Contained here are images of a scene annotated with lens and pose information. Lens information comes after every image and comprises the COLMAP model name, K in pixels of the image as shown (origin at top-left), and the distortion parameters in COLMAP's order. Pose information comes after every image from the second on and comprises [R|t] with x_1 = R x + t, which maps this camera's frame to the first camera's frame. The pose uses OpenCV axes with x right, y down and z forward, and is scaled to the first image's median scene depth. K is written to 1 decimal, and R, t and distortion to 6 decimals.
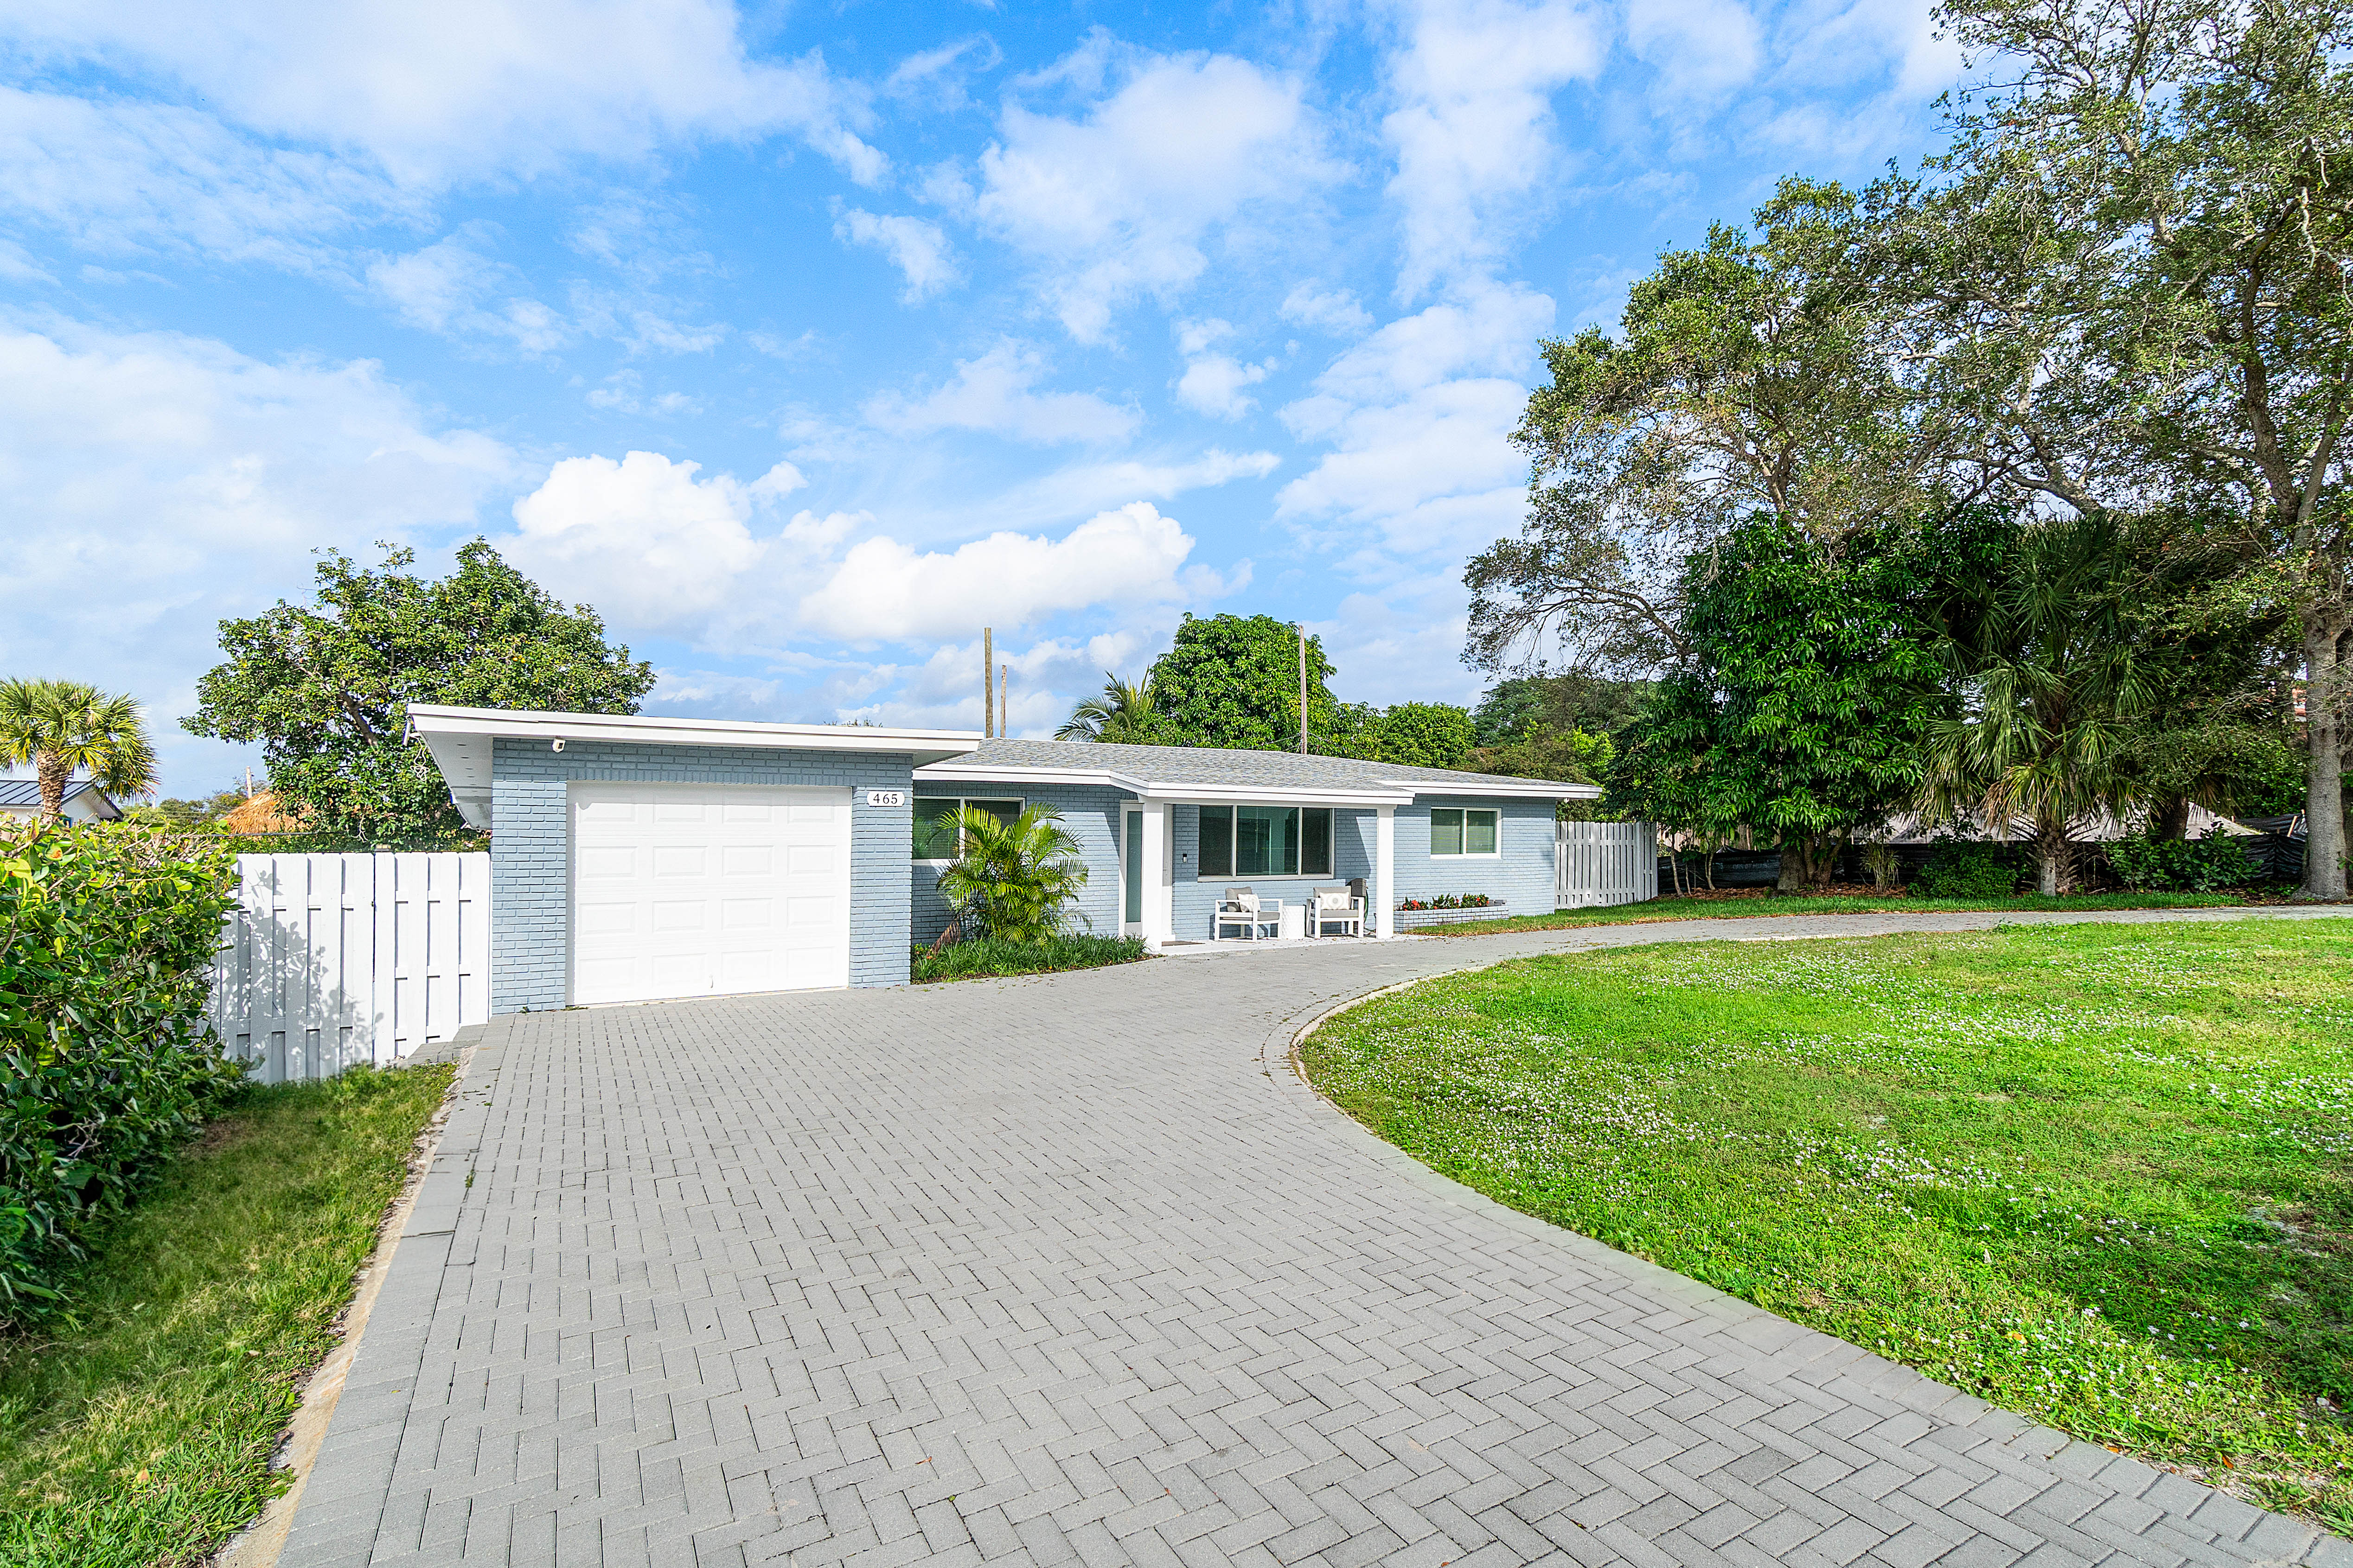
lens RADIAL K [[1022.9, 0, 1163.3], [0, 1022.9, 778.8], [0, 0, 1]] dist [-0.001850, 0.000166]
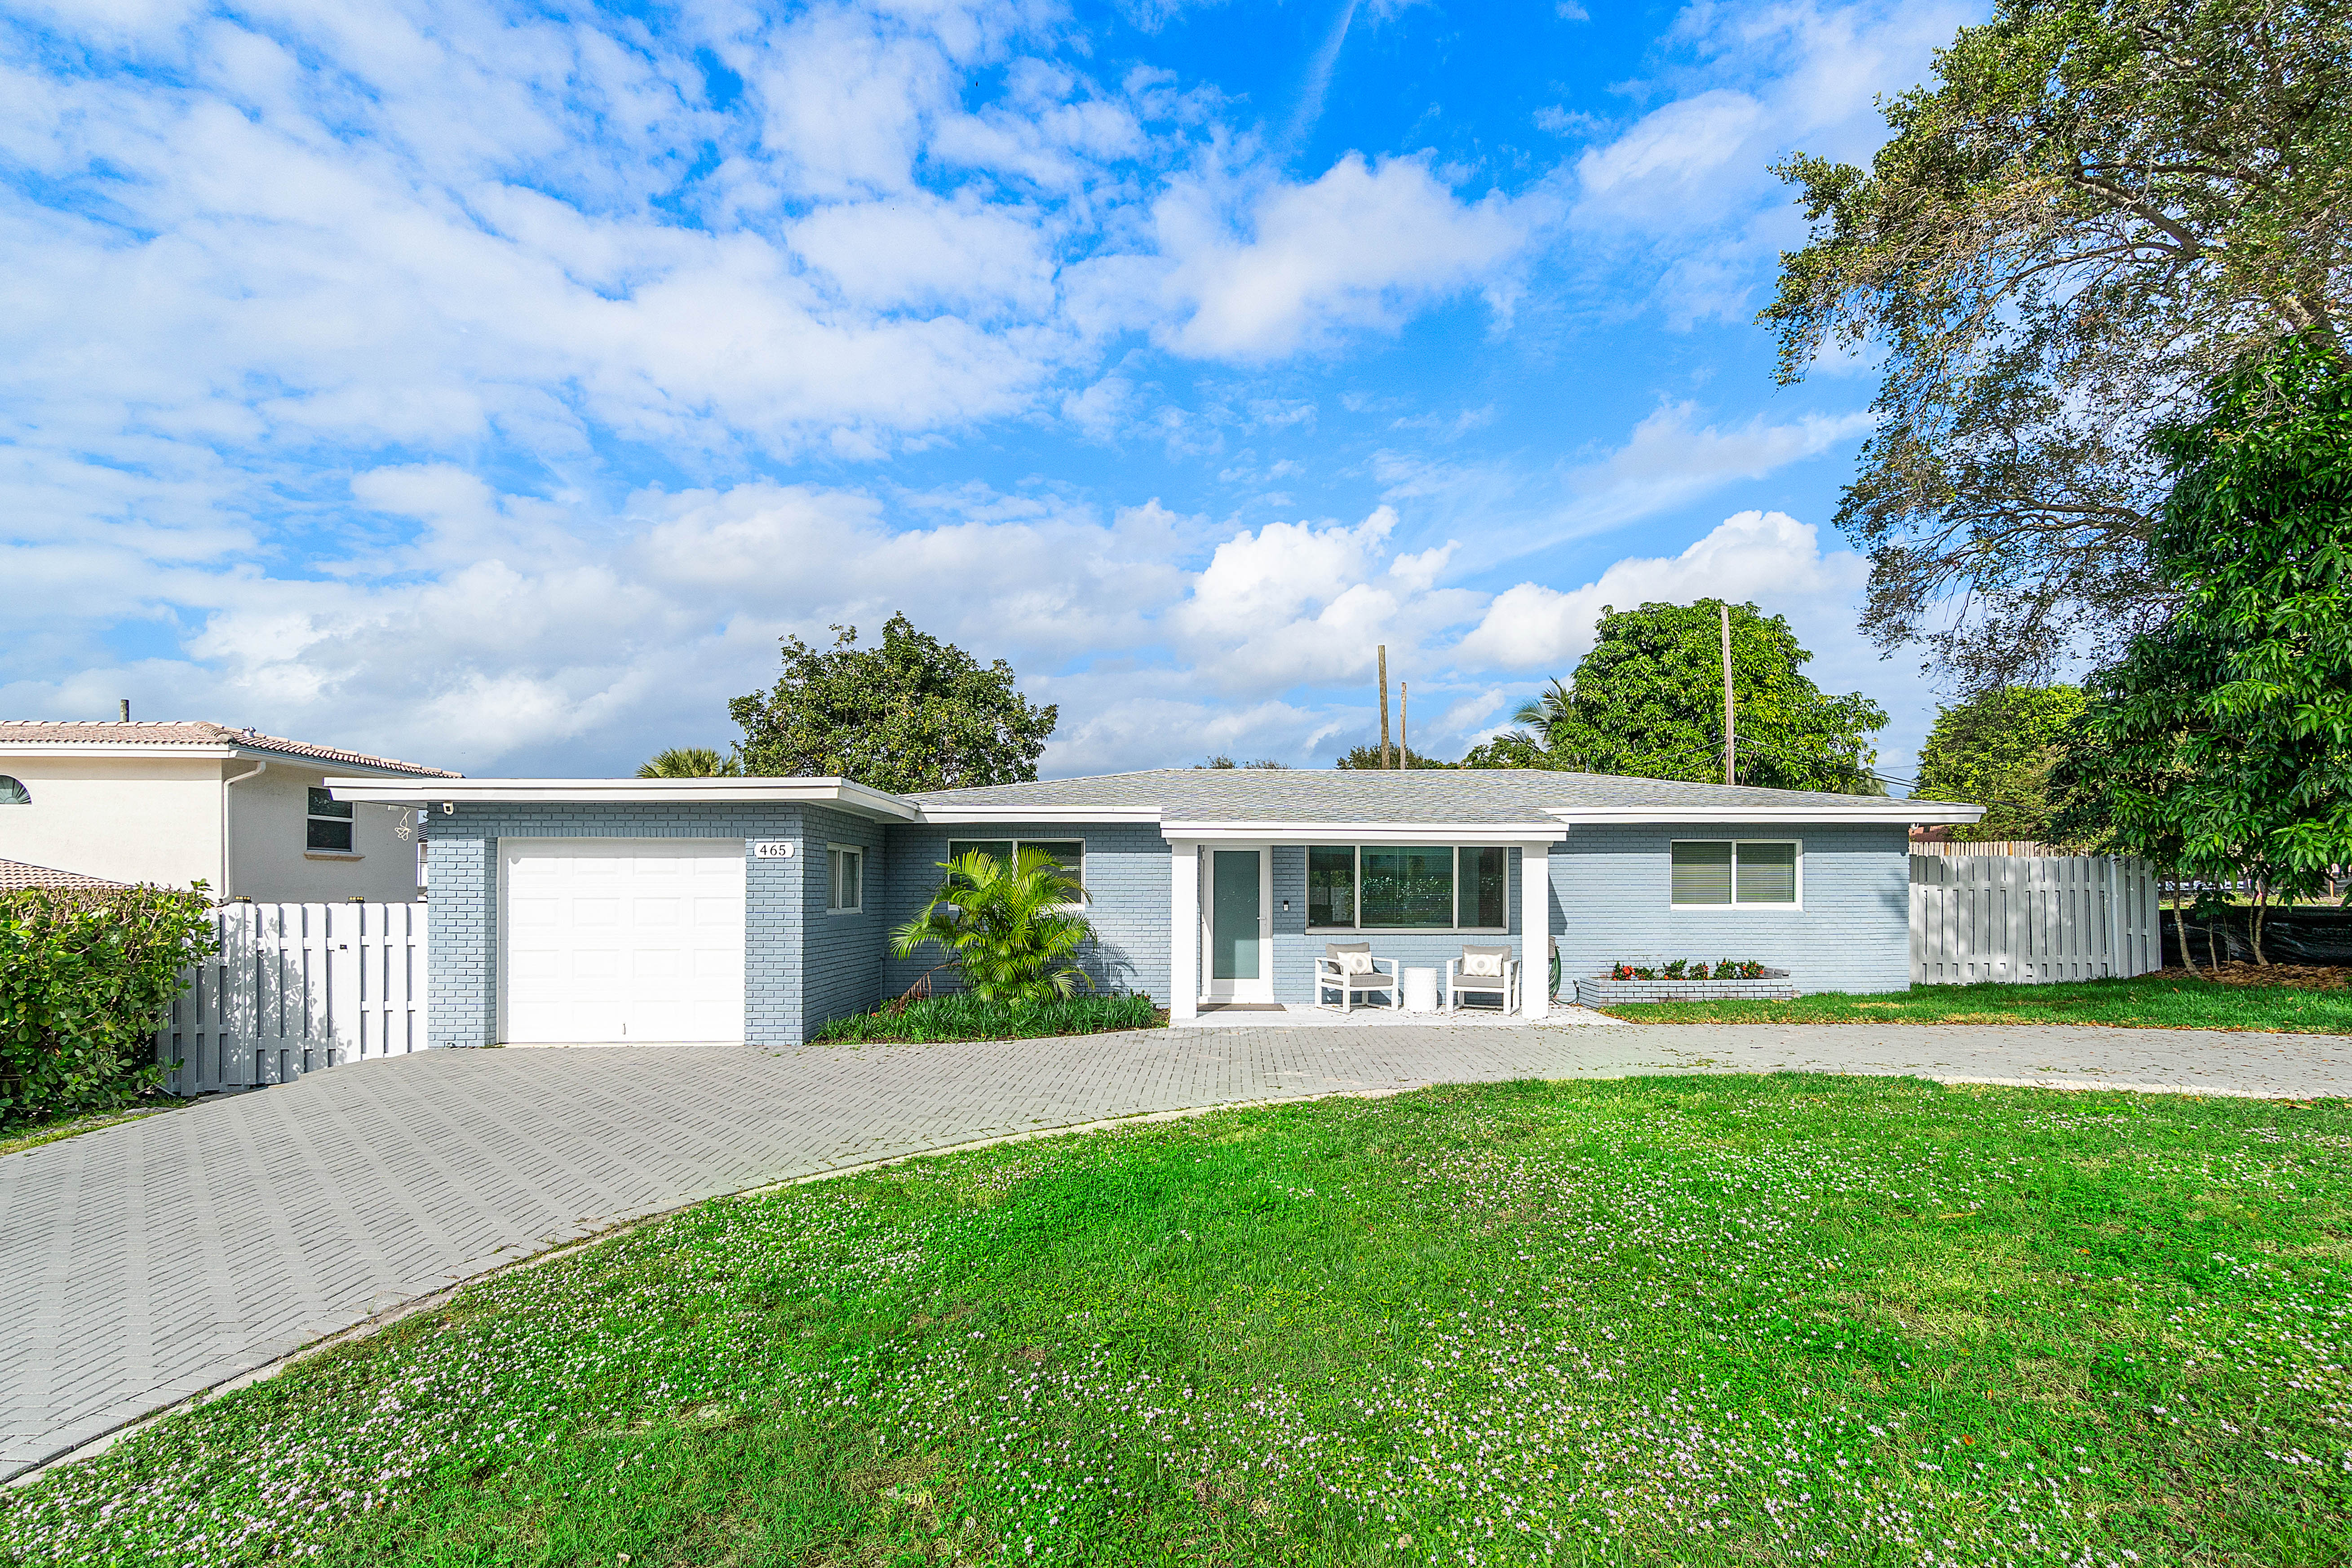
lens RADIAL K [[1022.6, 0, 1162.8], [0, 1022.6, 778.8], [0, 0, 1]] dist [-0.001850, 0.000166]
pose [[0.886574, -0.036464, -0.461146, 0.281131], [0.027360, 0.999277, -0.026414, -0.006888], [0.461776, 0.010801, 0.886931, 0.174356]]
